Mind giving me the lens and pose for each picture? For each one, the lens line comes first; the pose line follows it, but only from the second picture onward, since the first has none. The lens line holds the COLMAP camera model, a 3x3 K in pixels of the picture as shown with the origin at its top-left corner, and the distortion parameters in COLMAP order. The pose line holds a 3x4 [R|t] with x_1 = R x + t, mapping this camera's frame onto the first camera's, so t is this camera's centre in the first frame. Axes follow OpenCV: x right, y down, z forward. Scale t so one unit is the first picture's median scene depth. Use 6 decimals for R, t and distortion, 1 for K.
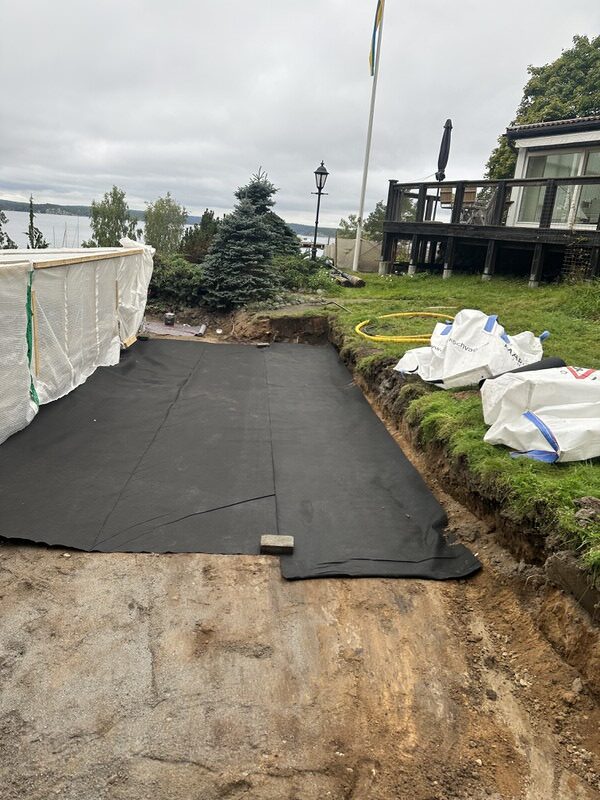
lens RADIAL K [[574.0, 0, 300.0], [0, 574.0, 400.0], [0, 0, 1]] dist [0.063197, -0.091308]
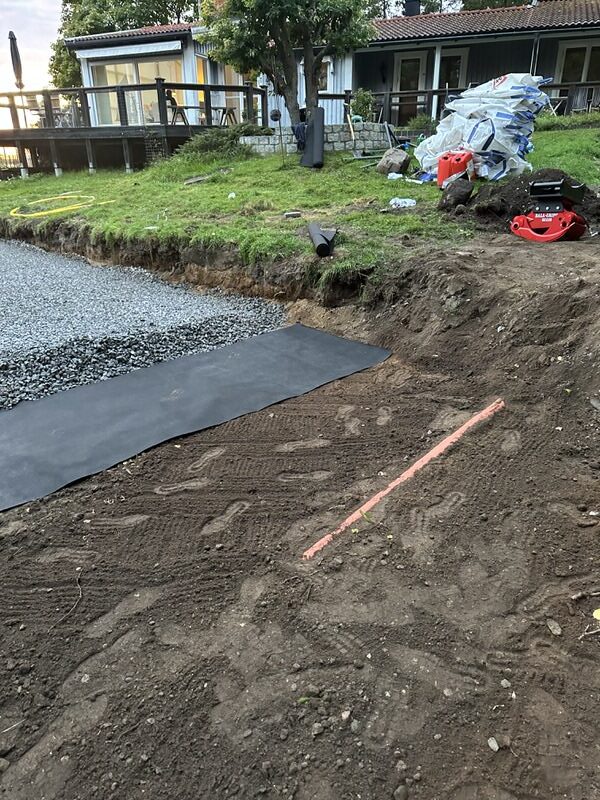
lens RADIAL K [[561.9, 0, 300.0], [0, 561.9, 400.0], [0, 0, 1]] dist [0.004220, 0.002519]
pose [[0.778537, -0.326247, 0.536137, -0.127129], [0.244809, 0.944462, 0.219225, 0.088167], [-0.577883, -0.039423, 0.815167, -0.242750]]
